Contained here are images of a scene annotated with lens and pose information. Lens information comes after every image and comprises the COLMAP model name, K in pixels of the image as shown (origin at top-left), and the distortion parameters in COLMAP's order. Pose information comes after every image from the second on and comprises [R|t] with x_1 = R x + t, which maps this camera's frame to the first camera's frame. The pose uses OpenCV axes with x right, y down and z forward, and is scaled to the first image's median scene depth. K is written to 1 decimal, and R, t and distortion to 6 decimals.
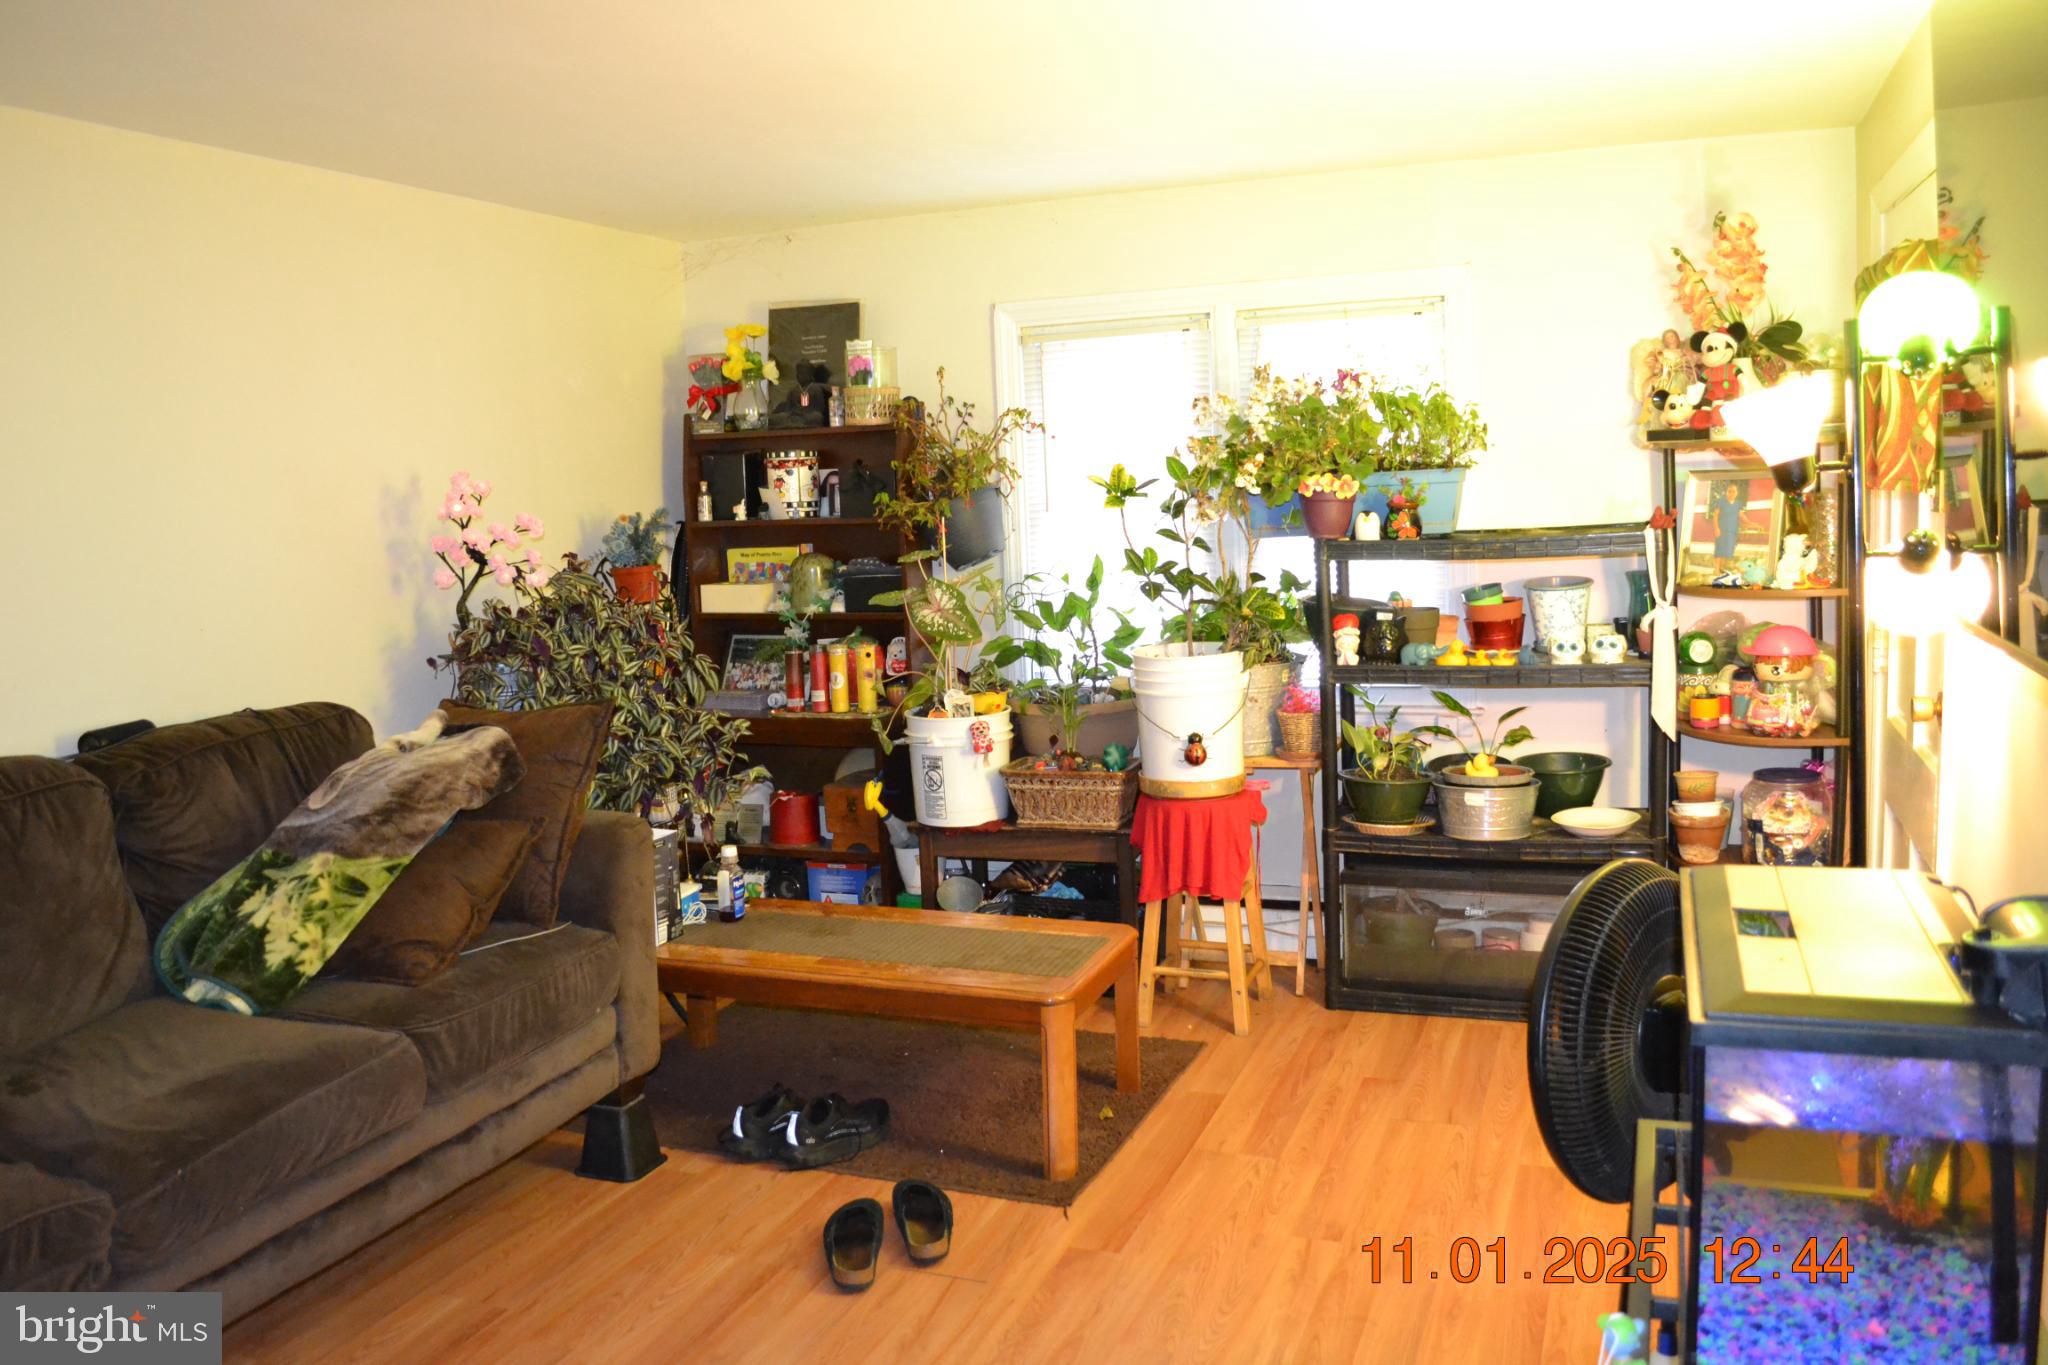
lens RADIAL K [[1615.6, 0, 1024.0], [0, 1615.6, 682.5], [0, 0, 1]] dist [-0.067302, 0.001020]
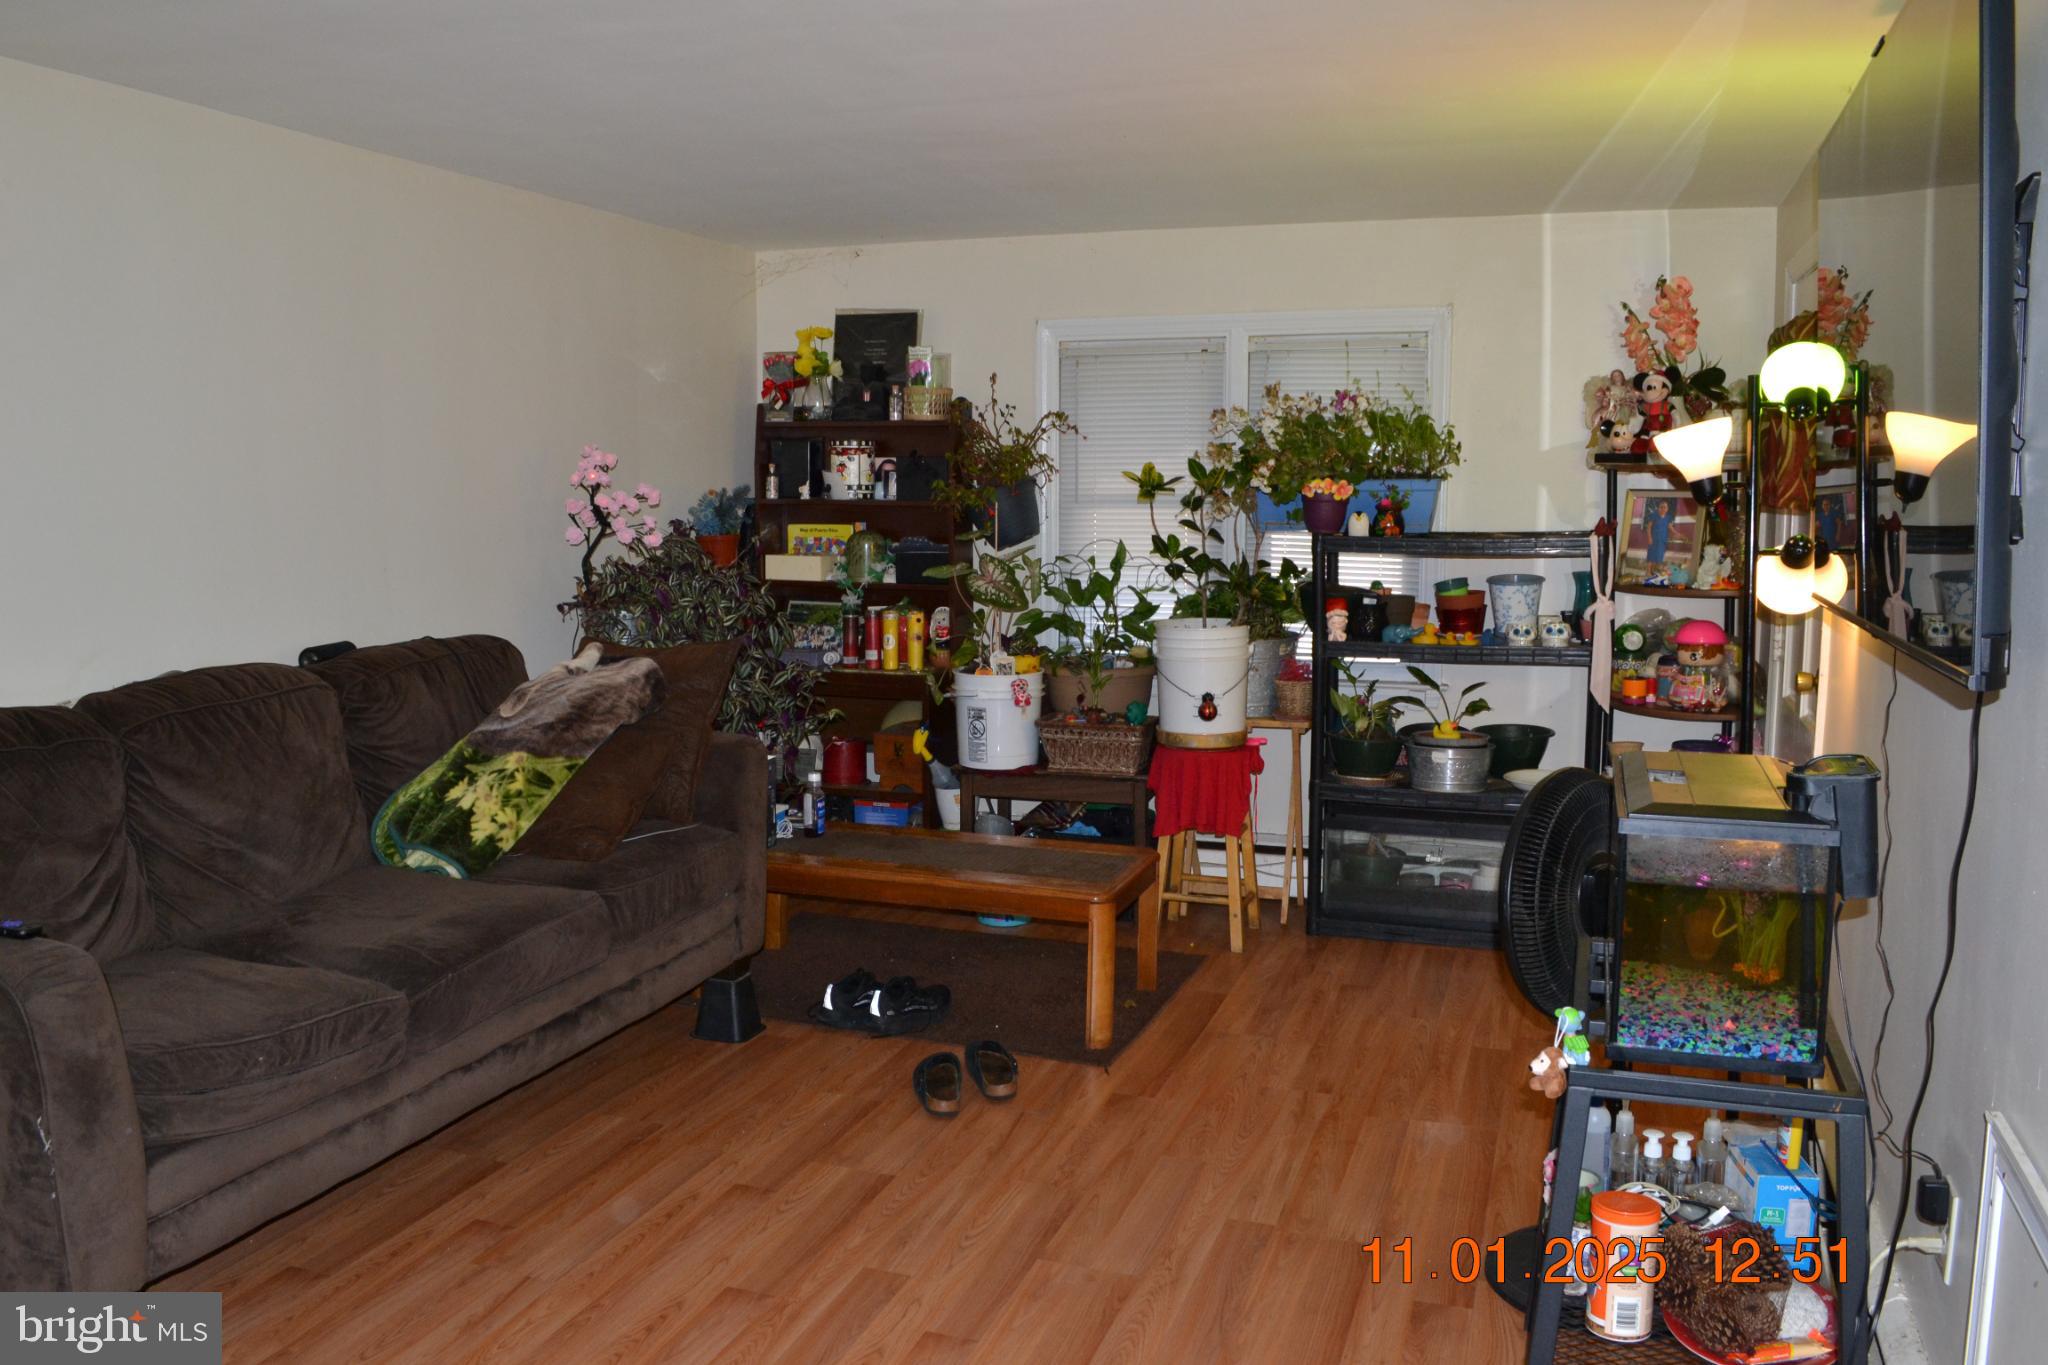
lens RADIAL K [[1615.6, 0, 1024.0], [0, 1615.6, 682.5], [0, 0, 1]] dist [-0.067302, 0.001020]
pose [[0.998602, 0.036947, 0.037809, -0.074079], [-0.036932, 0.999317, -0.001083, 0.030012], [-0.037823, -0.000315, 0.999284, -0.177514]]
